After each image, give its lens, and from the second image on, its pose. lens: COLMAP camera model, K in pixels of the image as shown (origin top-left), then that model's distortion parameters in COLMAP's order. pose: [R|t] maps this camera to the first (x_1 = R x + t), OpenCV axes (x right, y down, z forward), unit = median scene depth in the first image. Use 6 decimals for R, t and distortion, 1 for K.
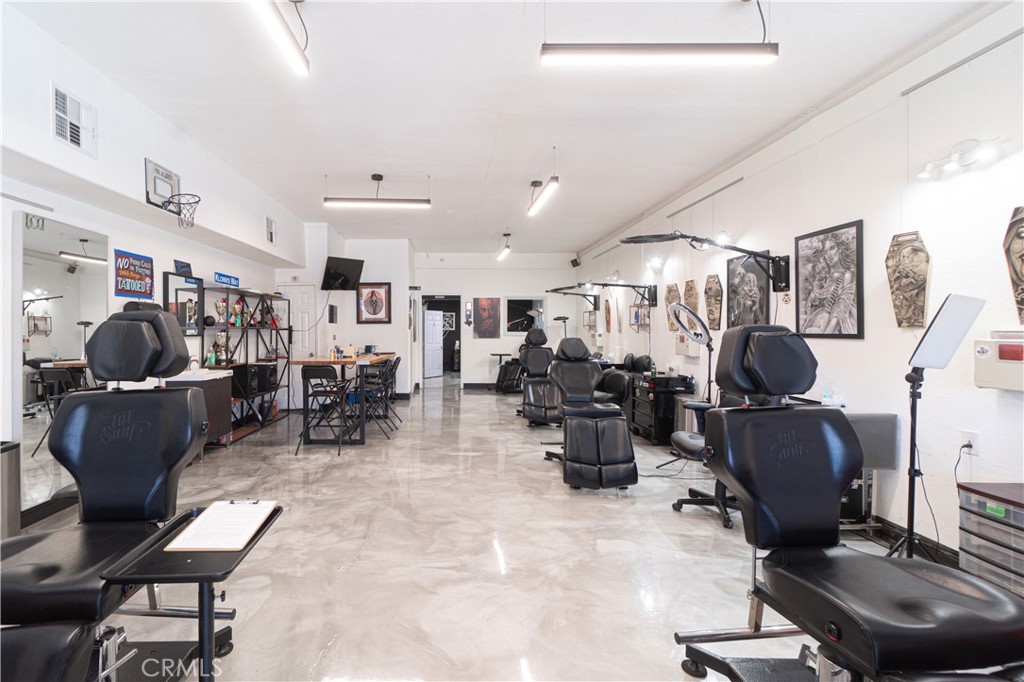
lens RADIAL K [[442.3, 0, 463.2], [0, 442.3, 331.6], [0, 0, 1]] dist [-0.000547, 0.000096]
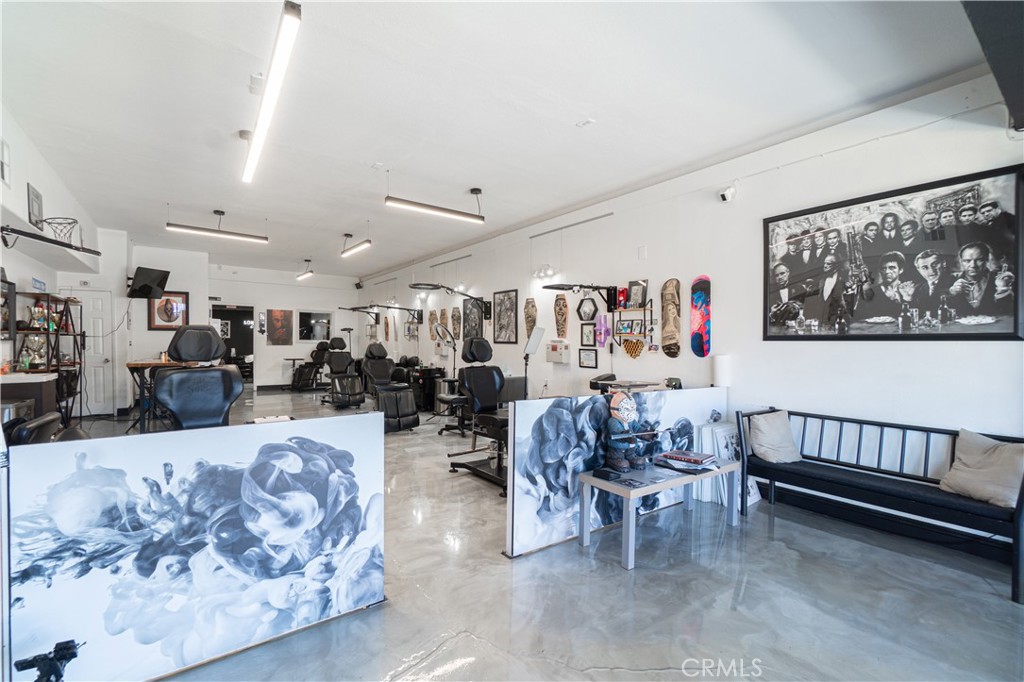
lens RADIAL K [[442.3, 0, 510.8], [0, 442.3, 341.2], [0, 0, 1]] dist [-0.000547, 0.000096]
pose [[0.793616, 0.007439, 0.608373, -0.286334], [-0.006927, 0.999971, -0.003191, 0.006797], [-0.608379, -0.001682, 0.793645, -0.454553]]
